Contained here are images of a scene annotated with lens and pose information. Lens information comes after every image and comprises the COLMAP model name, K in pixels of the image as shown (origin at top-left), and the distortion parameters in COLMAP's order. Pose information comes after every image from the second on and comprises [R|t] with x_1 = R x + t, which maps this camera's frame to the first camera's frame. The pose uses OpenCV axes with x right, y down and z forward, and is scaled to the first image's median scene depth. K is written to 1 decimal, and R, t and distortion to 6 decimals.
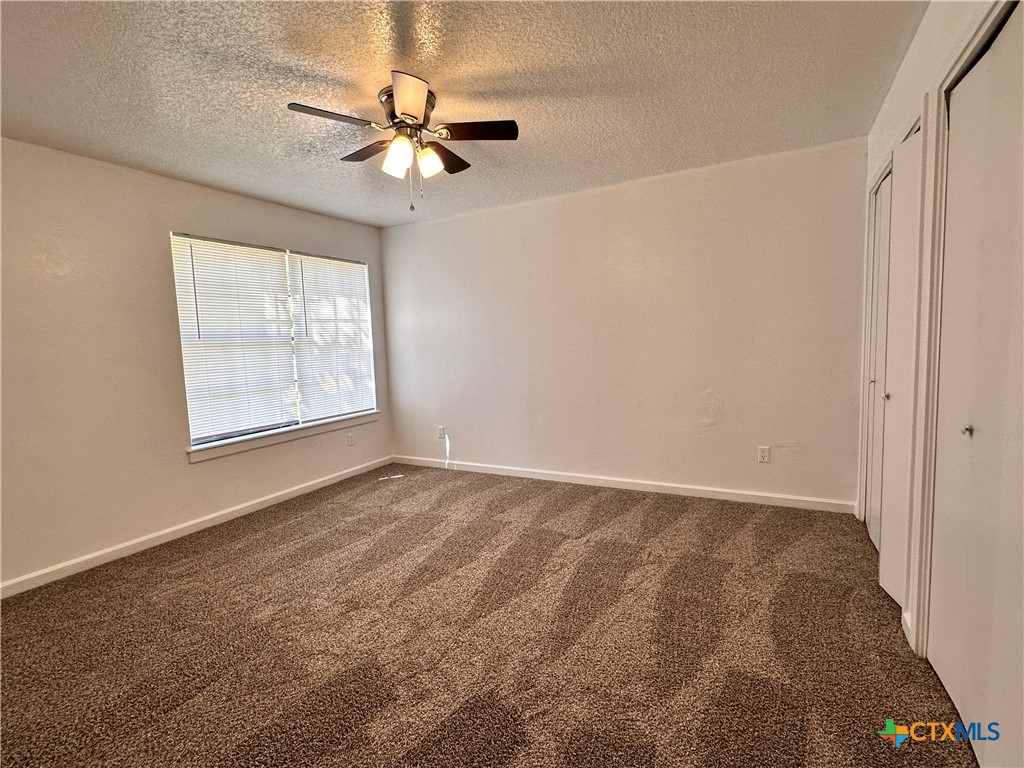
lens RADIAL K [[488.4, 0, 510.2], [0, 488.4, 384.1], [0, 0, 1]] dist [-0.000304, -0.000663]
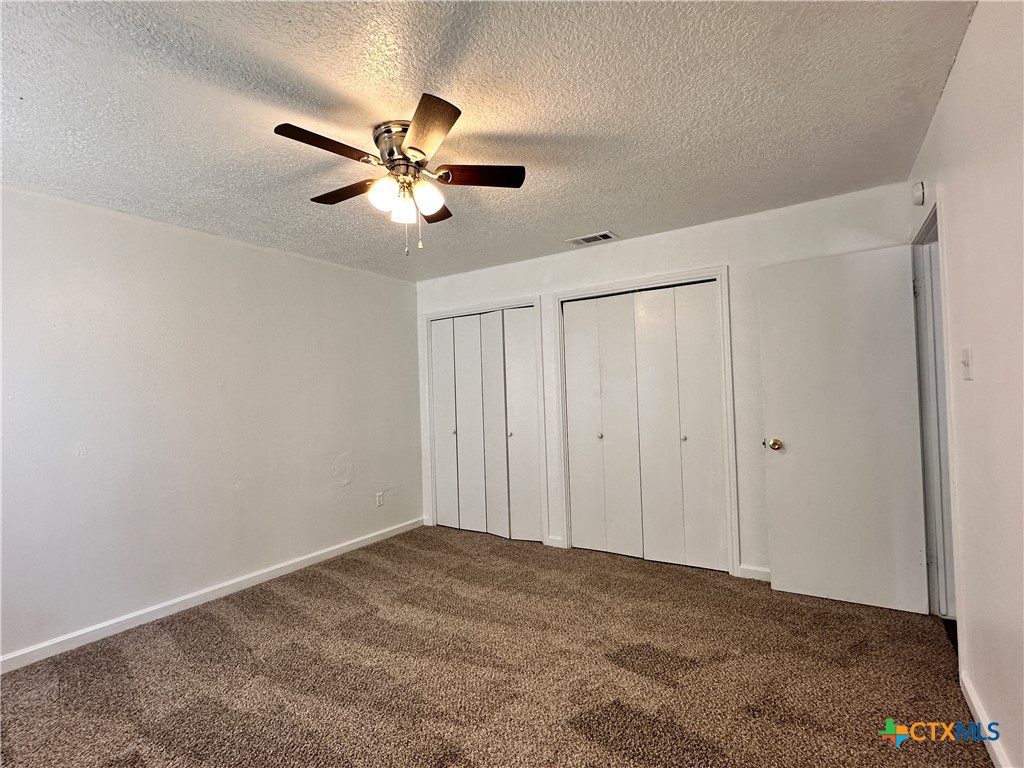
lens RADIAL K [[488.4, 0, 510.0], [0, 488.4, 386.5], [0, 0, 1]] dist [-0.000304, -0.000663]
pose [[0.076867, 0.051651, 0.995703, -0.778449], [0.120529, 0.990852, -0.060704, -0.030334], [-0.989729, 0.124677, 0.069938, 0.578118]]
